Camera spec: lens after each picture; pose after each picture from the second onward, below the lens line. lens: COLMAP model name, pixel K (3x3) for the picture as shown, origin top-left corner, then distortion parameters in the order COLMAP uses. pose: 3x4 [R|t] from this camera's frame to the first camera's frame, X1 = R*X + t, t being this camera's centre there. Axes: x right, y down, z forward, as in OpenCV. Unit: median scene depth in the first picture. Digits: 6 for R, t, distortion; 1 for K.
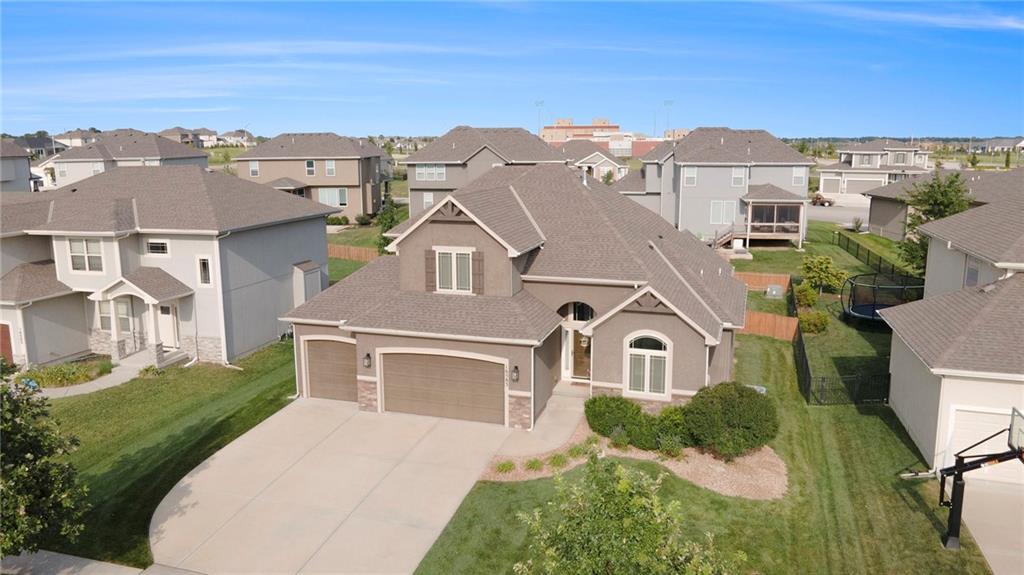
lens RADIAL K [[749.4, 0, 508.3], [0, 749.4, 316.4], [0, 0, 1]] dist [0.015167, 0.042137]
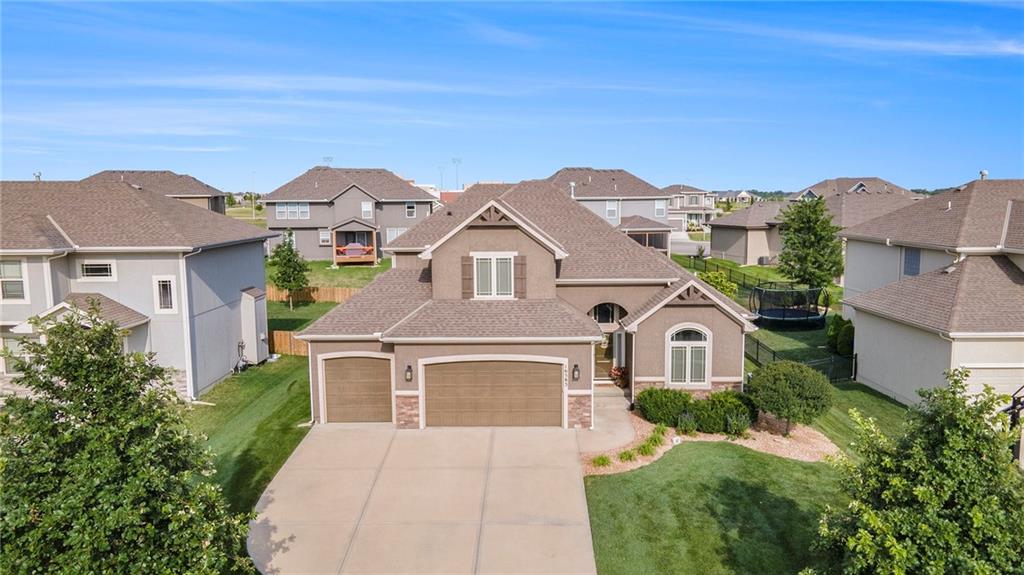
lens RADIAL K [[749.4, 0, 512.7], [0, 749.4, 292.0], [0, 0, 1]] dist [0.015167, 0.042137]
pose [[0.946763, -0.031887, 0.320348, -0.363583], [0.064685, 0.993631, -0.092268, 0.052679], [-0.315365, 0.108077, 0.942796, 0.060492]]
